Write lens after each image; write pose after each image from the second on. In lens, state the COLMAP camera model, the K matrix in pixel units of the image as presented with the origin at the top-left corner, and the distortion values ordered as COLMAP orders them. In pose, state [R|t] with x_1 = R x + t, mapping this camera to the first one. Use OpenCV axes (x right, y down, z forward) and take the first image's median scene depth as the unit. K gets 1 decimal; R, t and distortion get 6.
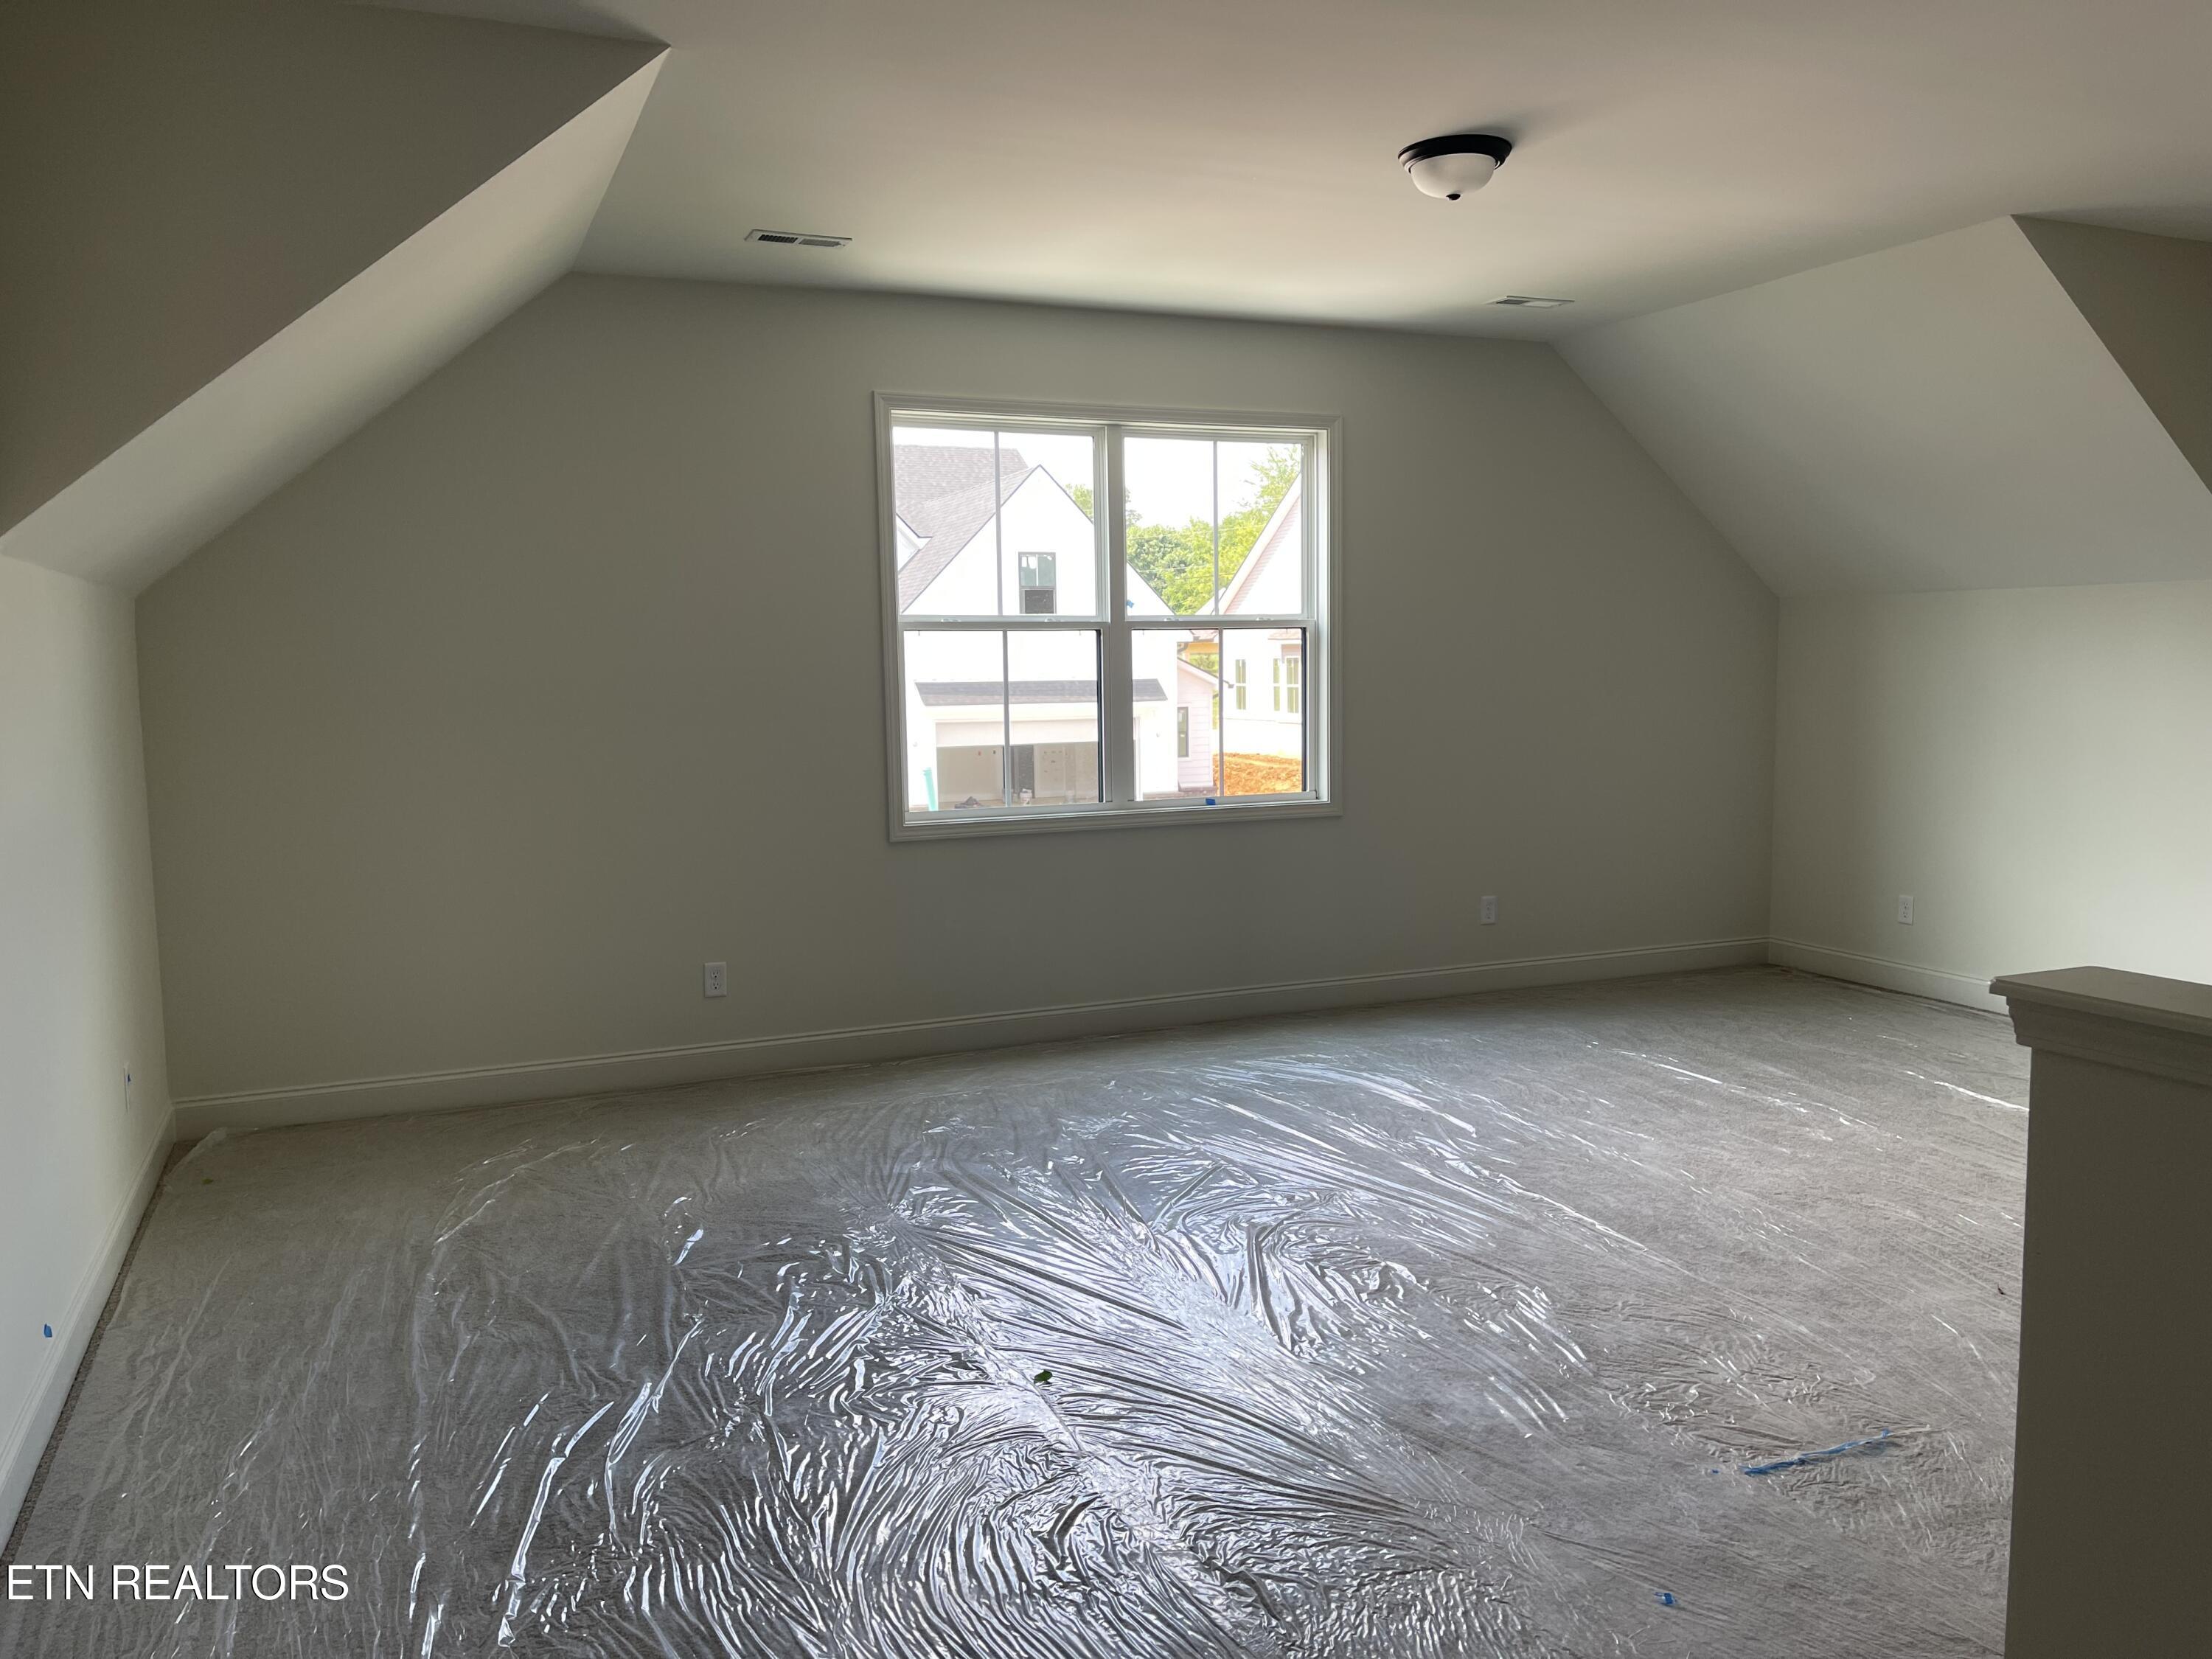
lens RADIAL K [[1681.1, 0, 1109.3], [0, 1681.1, 811.3], [0, 0, 1]] dist [0.063556, -0.052545]
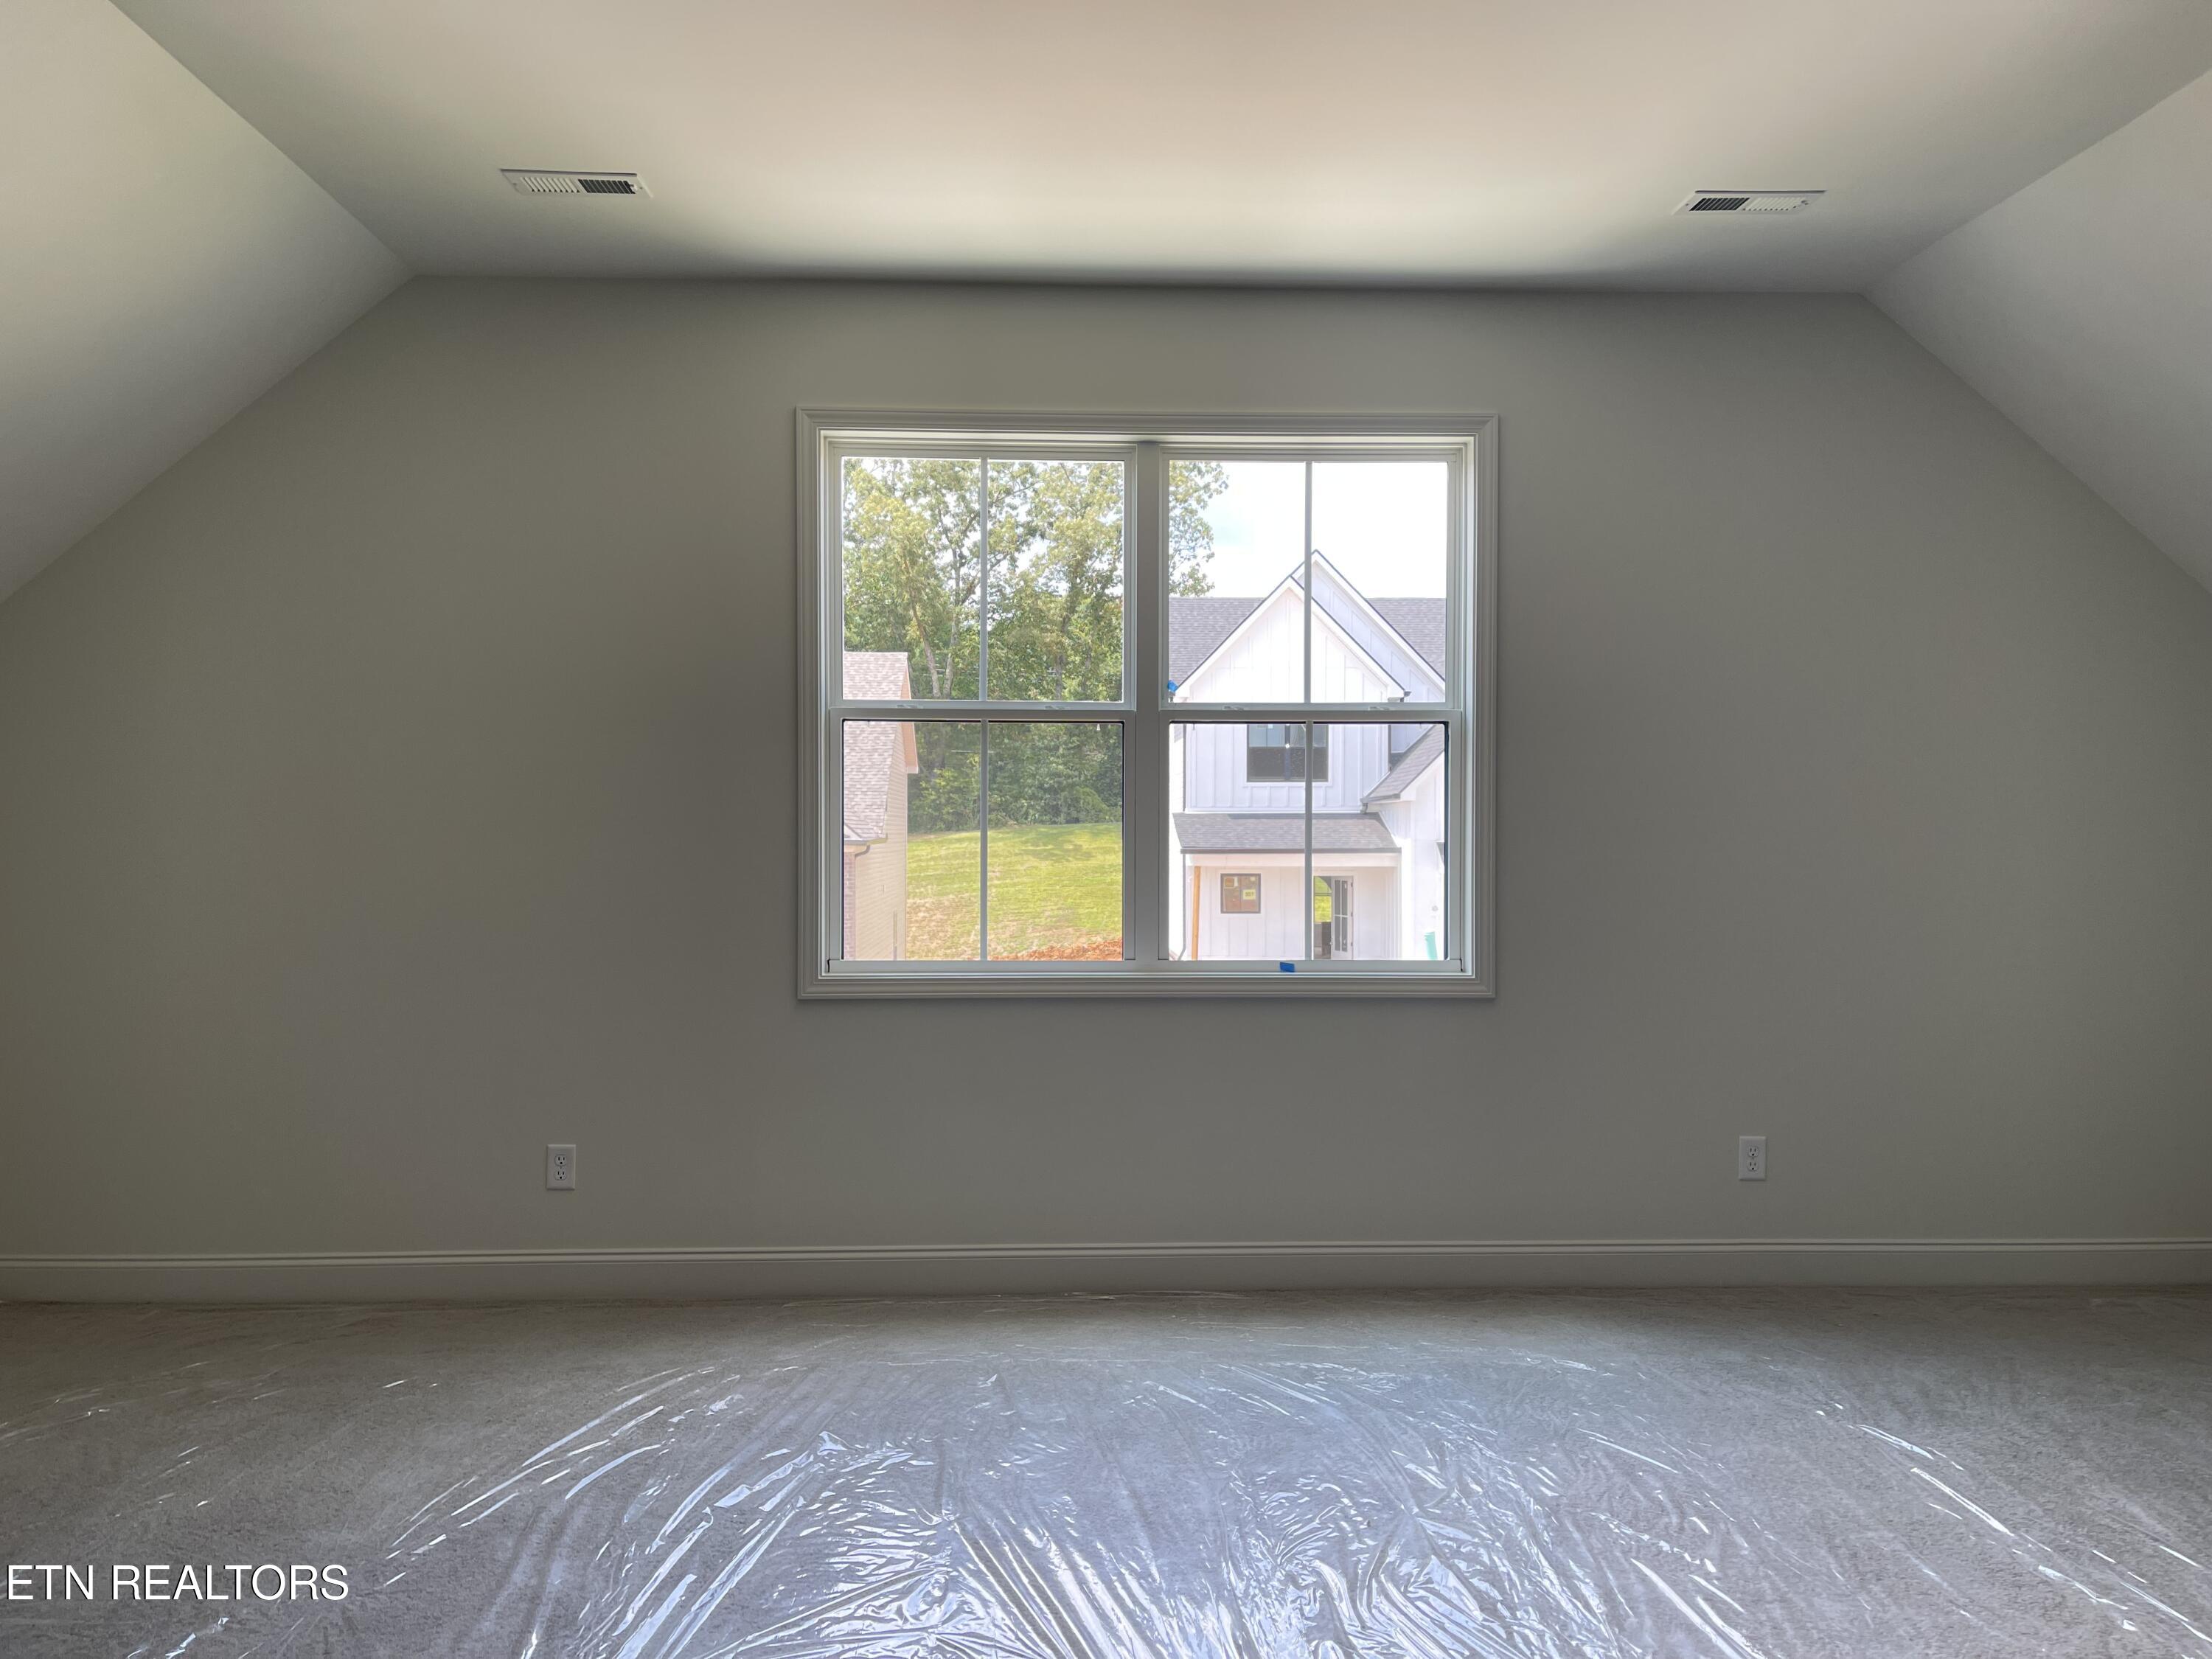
lens RADIAL K [[1681.1, 0, 1081.4], [0, 1681.1, 840.9], [0, 0, 1]] dist [0.063556, -0.052545]
pose [[0.933750, 0.018401, -0.357454, 0.249534], [-0.047694, 0.996168, -0.073307, -0.002871], [0.354735, 0.085499, 0.931049, 0.337633]]
